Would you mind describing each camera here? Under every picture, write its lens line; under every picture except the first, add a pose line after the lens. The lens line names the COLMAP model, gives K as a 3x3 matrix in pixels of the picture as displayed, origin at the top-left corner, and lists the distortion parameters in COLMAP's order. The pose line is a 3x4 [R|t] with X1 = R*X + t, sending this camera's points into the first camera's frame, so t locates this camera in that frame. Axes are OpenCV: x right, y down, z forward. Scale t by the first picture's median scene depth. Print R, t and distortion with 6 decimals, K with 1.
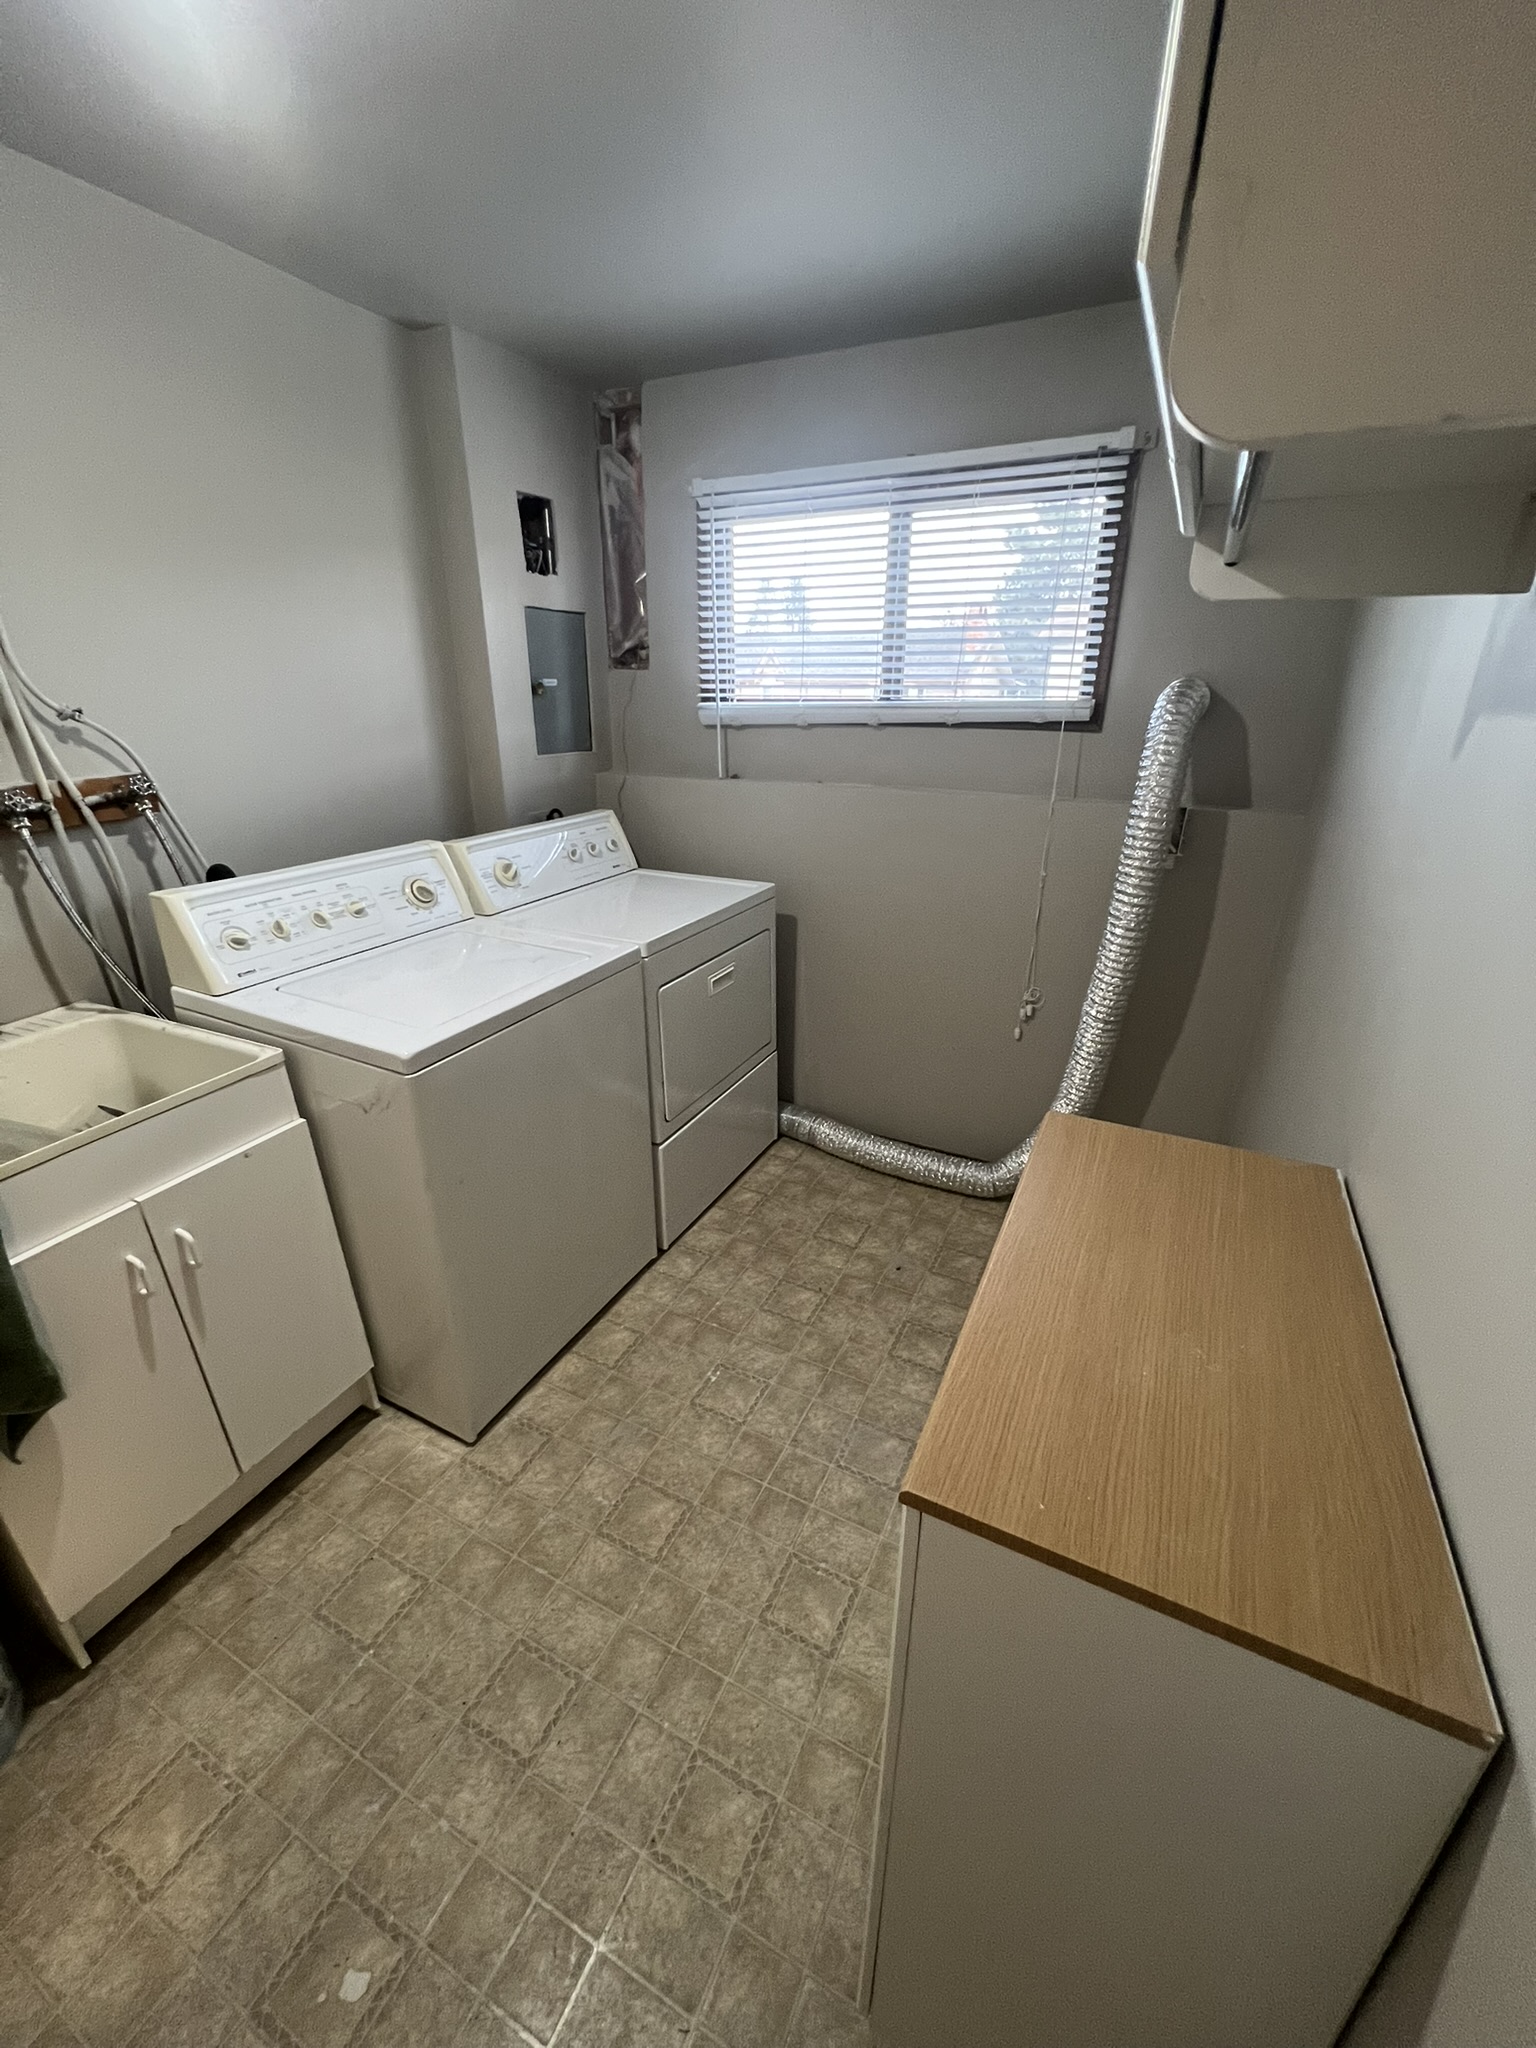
lens RADIAL K [[814.5, 0, 770.7], [0, 814.5, 1022.8], [0, 0, 1]] dist [-0.001136, 0.000305]
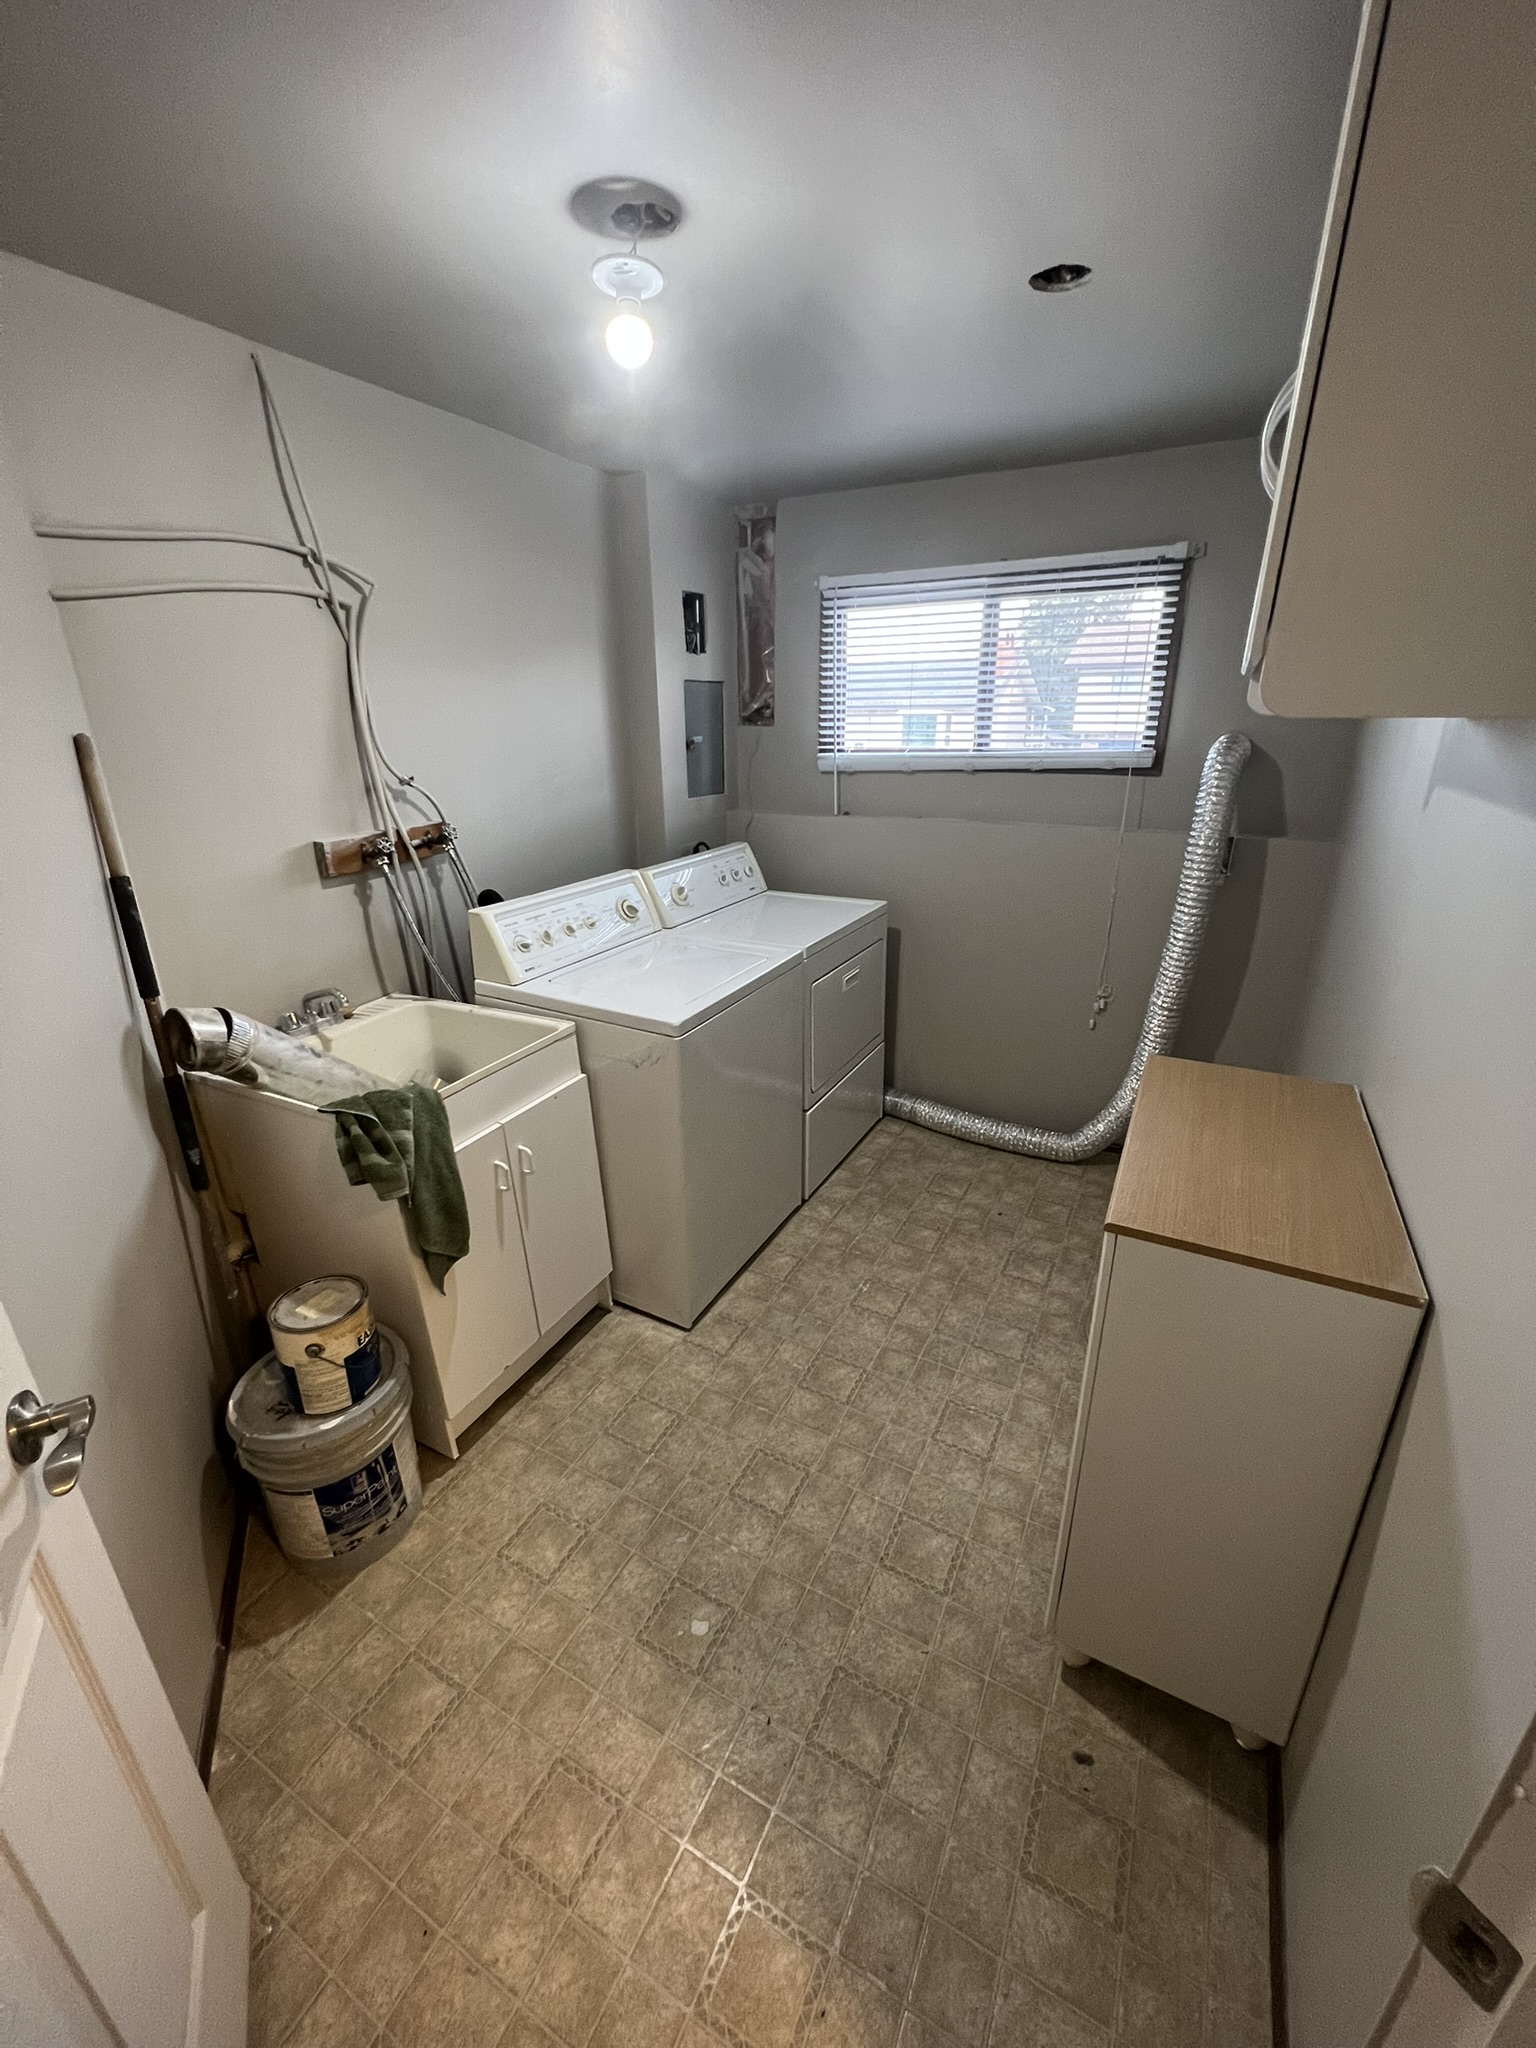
lens RADIAL K [[814.5, 0, 771.2], [0, 814.5, 1023.2], [0, 0, 1]] dist [-0.001136, 0.000305]
pose [[0.999522, -0.004790, -0.030527, -0.166463], [0.003939, 0.999604, -0.027859, 0.054890], [0.030649, 0.027726, 0.999146, -0.269297]]
